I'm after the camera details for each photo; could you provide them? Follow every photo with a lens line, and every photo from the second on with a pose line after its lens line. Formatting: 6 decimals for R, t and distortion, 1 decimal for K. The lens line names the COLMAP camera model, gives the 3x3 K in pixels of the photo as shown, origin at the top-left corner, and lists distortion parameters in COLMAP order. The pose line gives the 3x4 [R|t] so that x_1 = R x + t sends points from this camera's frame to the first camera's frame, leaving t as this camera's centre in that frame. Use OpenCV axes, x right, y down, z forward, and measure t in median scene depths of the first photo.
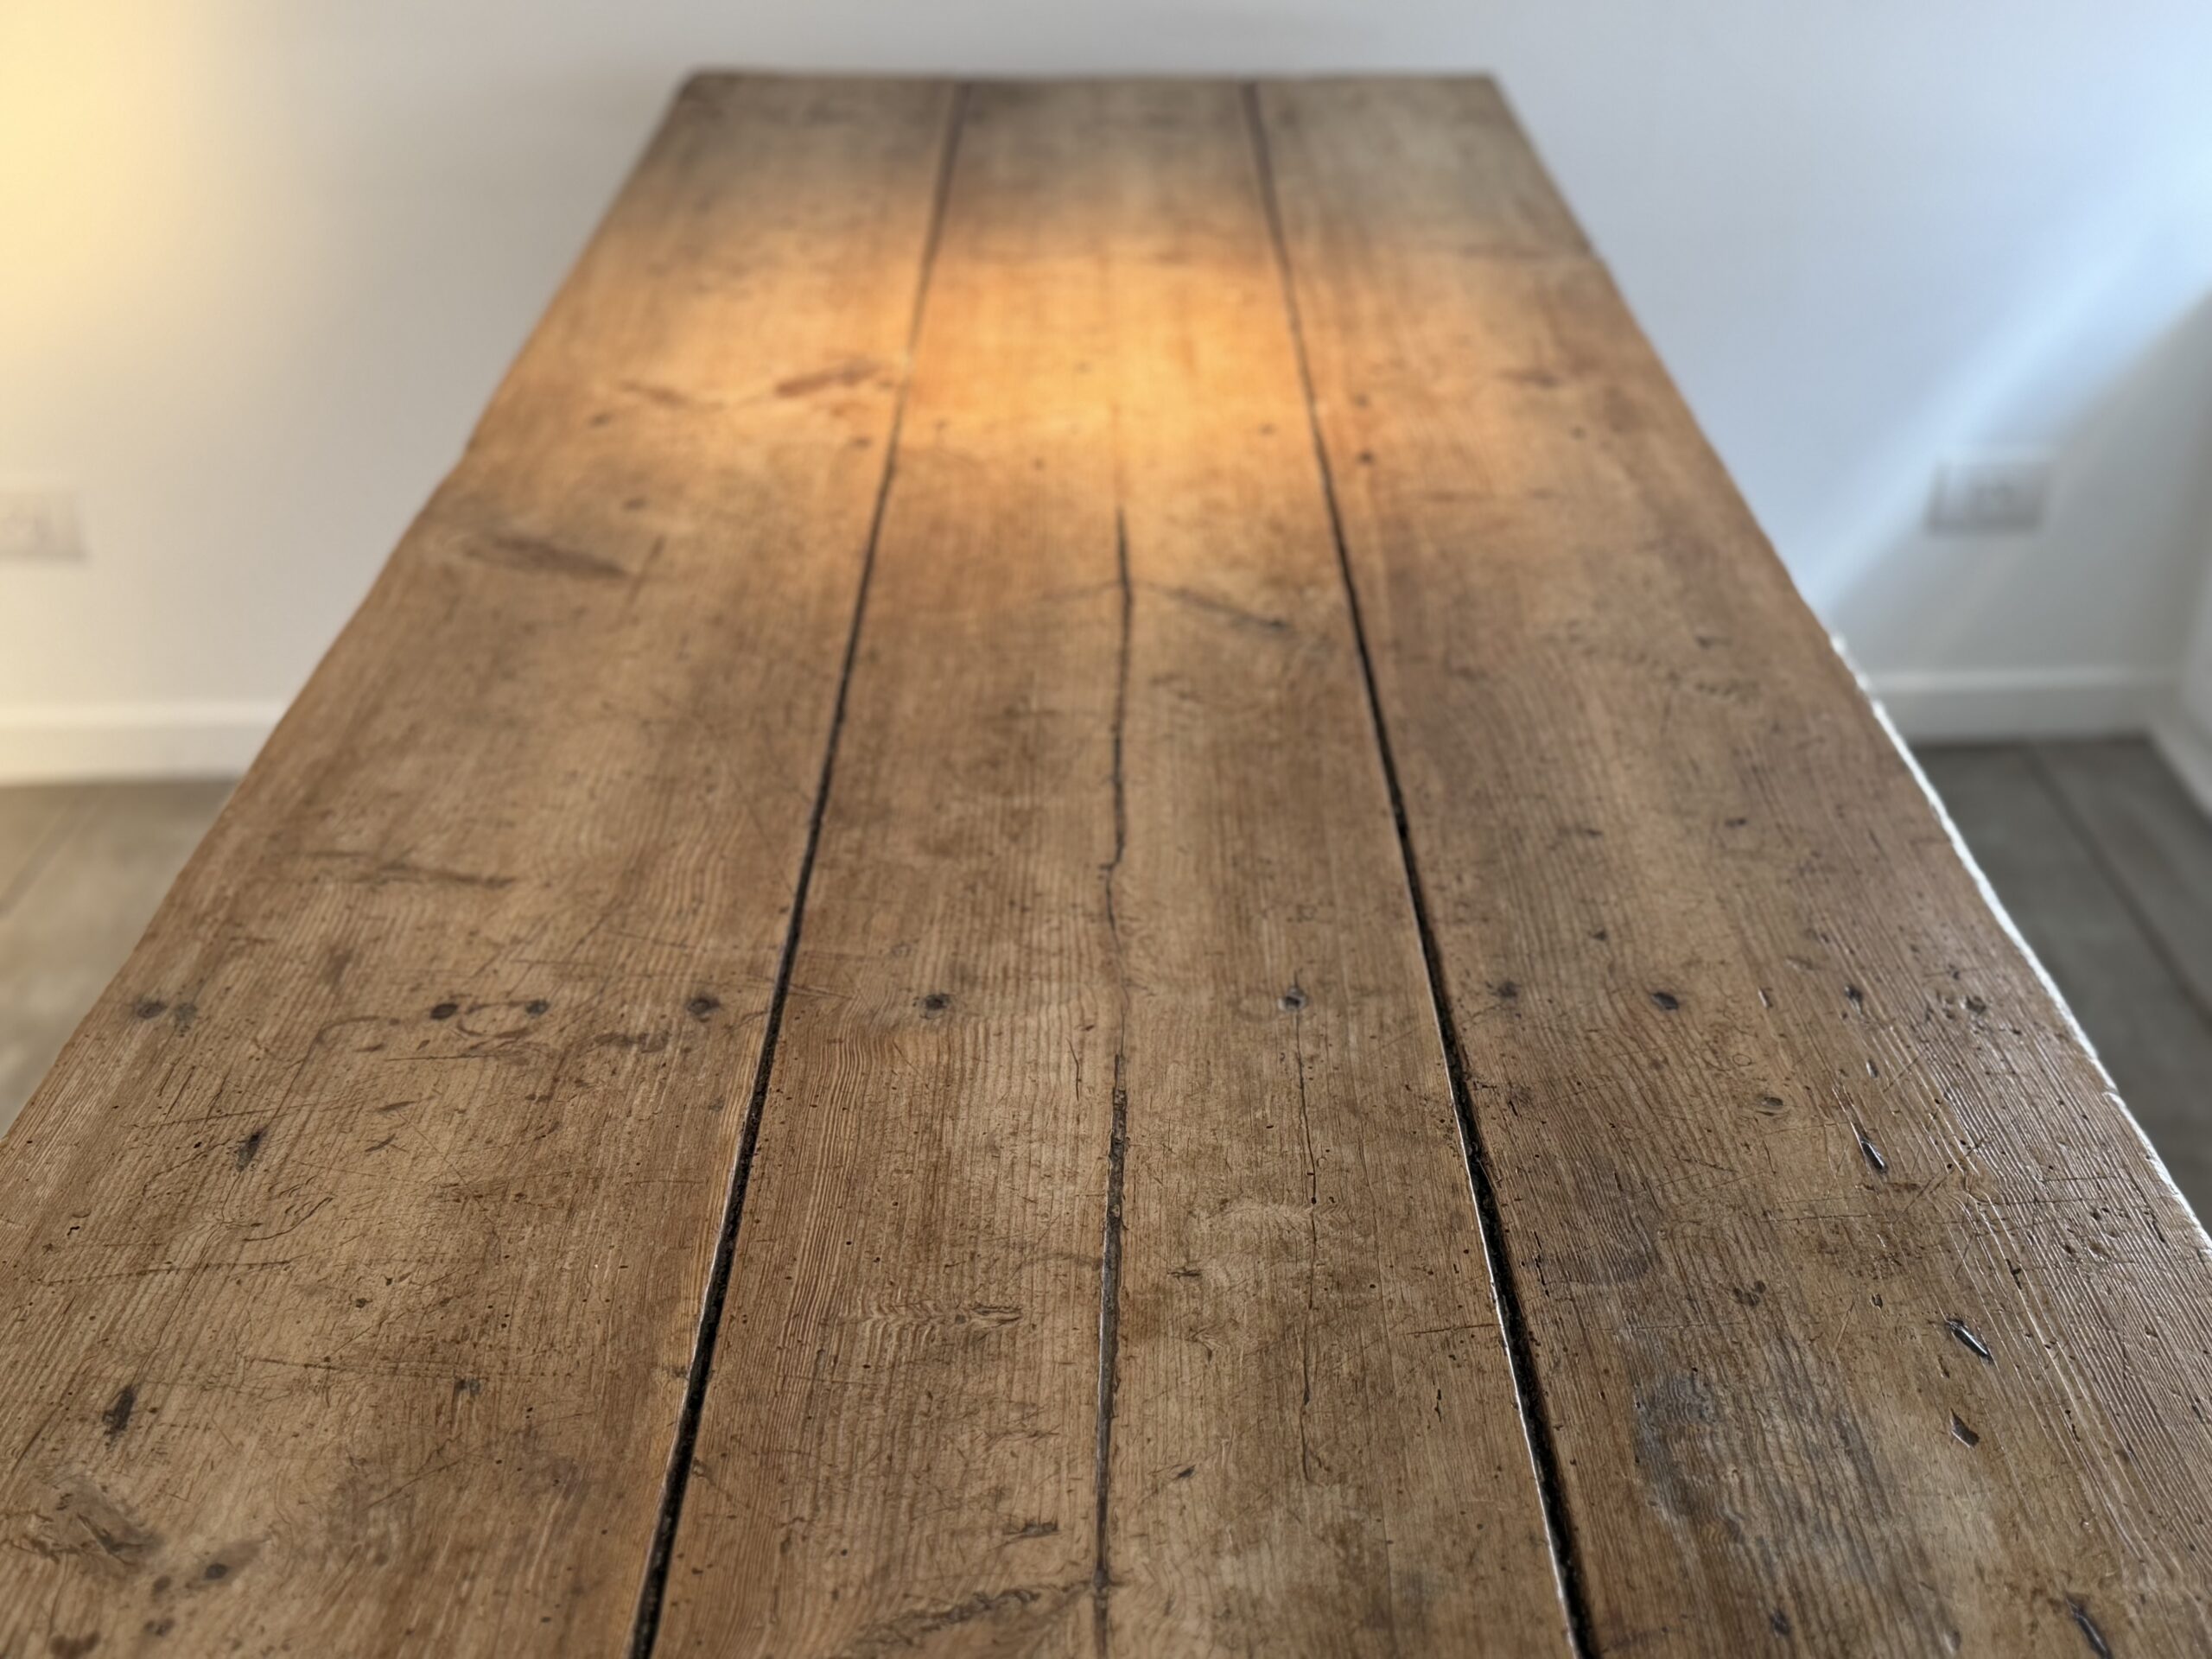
lens RADIAL K [[2390.3, 0, 1092.8], [0, 2390.3, 837.4], [0, 0, 1]] dist [0.111337, 0.000000]
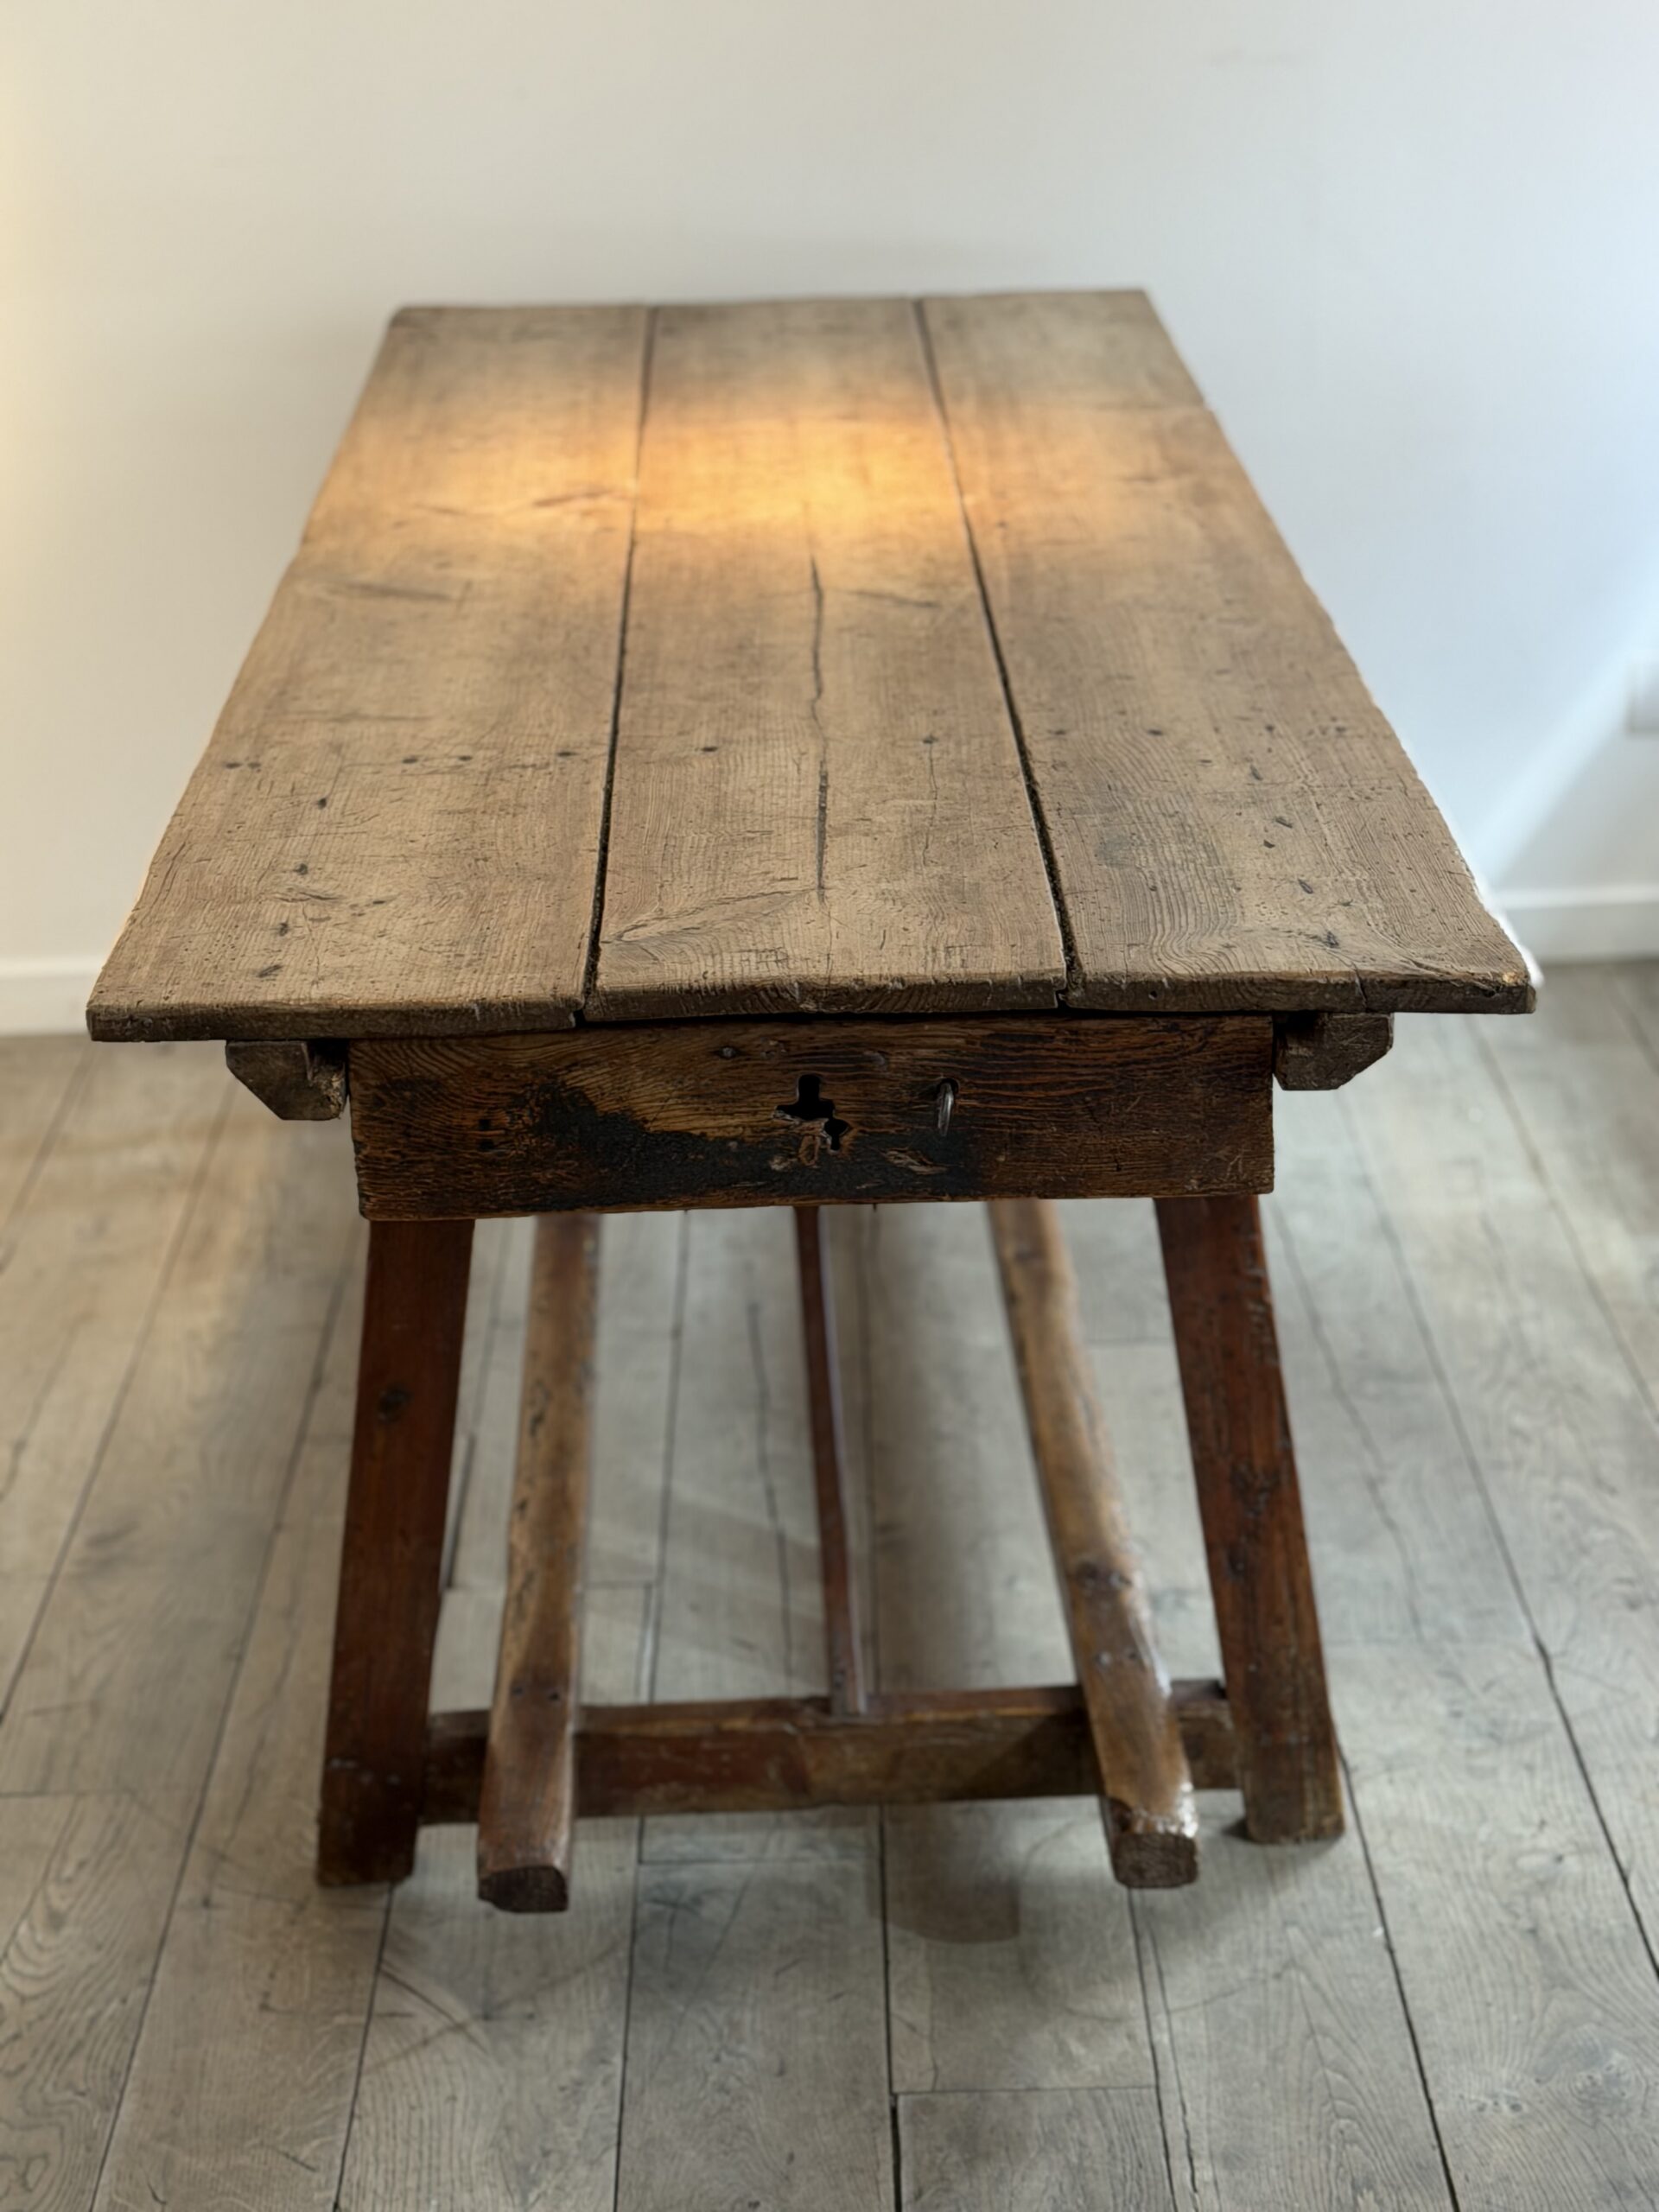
lens RADIAL K [[3908.2, 0, 831.8], [0, 3908.2, 1101.9], [0, 0, 1]] dist [0.127490, 0.000000]
pose [[0.999317, -0.033310, 0.016028, -0.025621], [0.035307, 0.988509, -0.146984, 0.544225], [-0.010948, 0.147449, 0.989009, -1.240578]]
